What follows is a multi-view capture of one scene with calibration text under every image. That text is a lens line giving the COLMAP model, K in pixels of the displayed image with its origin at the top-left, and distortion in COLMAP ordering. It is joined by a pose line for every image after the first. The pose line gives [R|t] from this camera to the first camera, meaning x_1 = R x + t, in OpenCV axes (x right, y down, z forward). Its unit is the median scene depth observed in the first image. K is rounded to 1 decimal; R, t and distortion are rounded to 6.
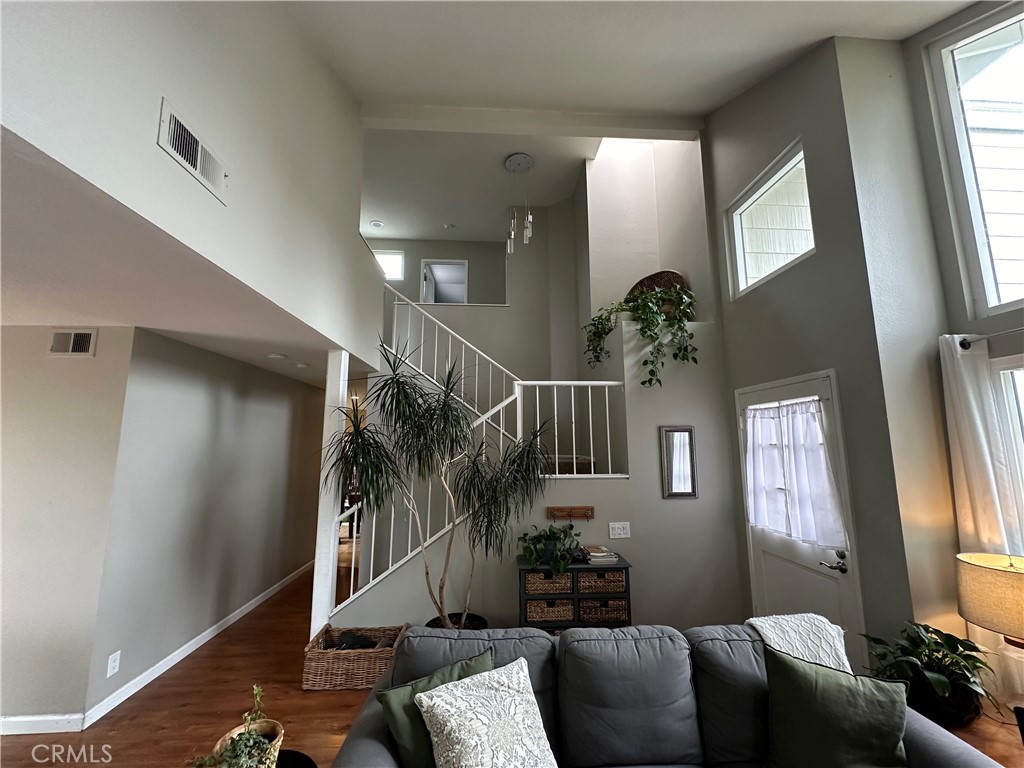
lens RADIAL K [[410.4, 0, 512.0], [0, 410.4, 384.0], [0, 0, 1]] dist [-0.000254, -0.000027]
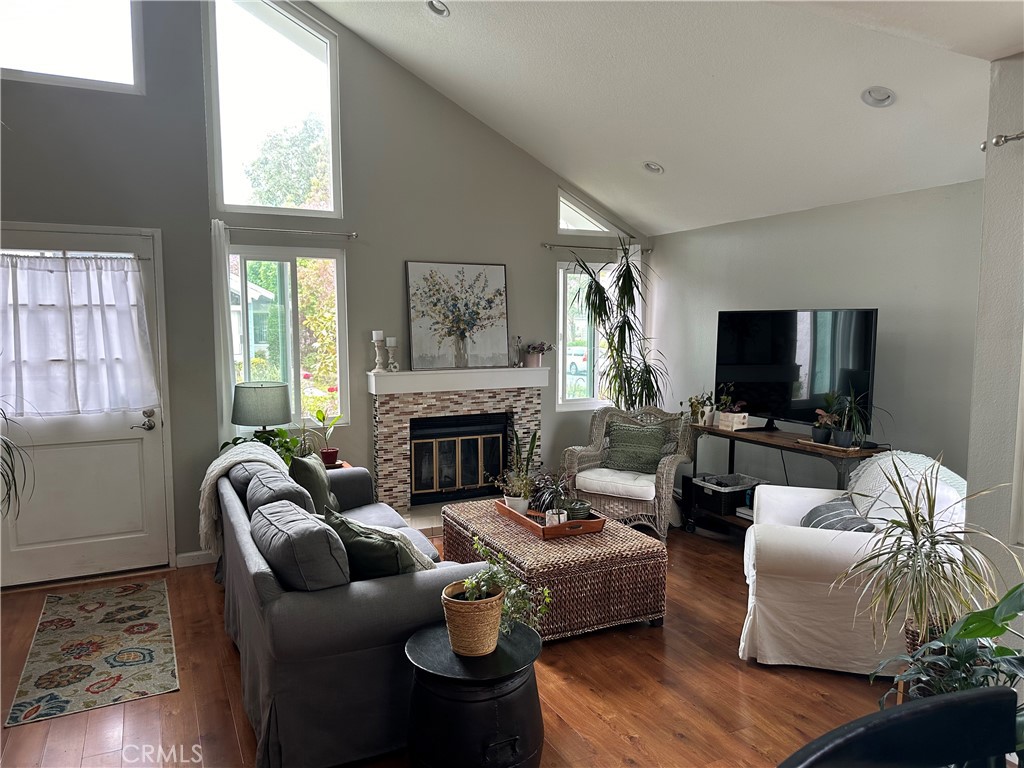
lens RADIAL K [[721.7, 0, 507.3], [0, 721.7, 387.3], [0, 0, 1]] dist [0.090217, -0.128928]
pose [[-0.392430, -0.083737, 0.915962, -1.115617], [-0.133102, 0.990535, 0.033529, 0.157959], [-0.910100, -0.108759, -0.399861, 0.850989]]
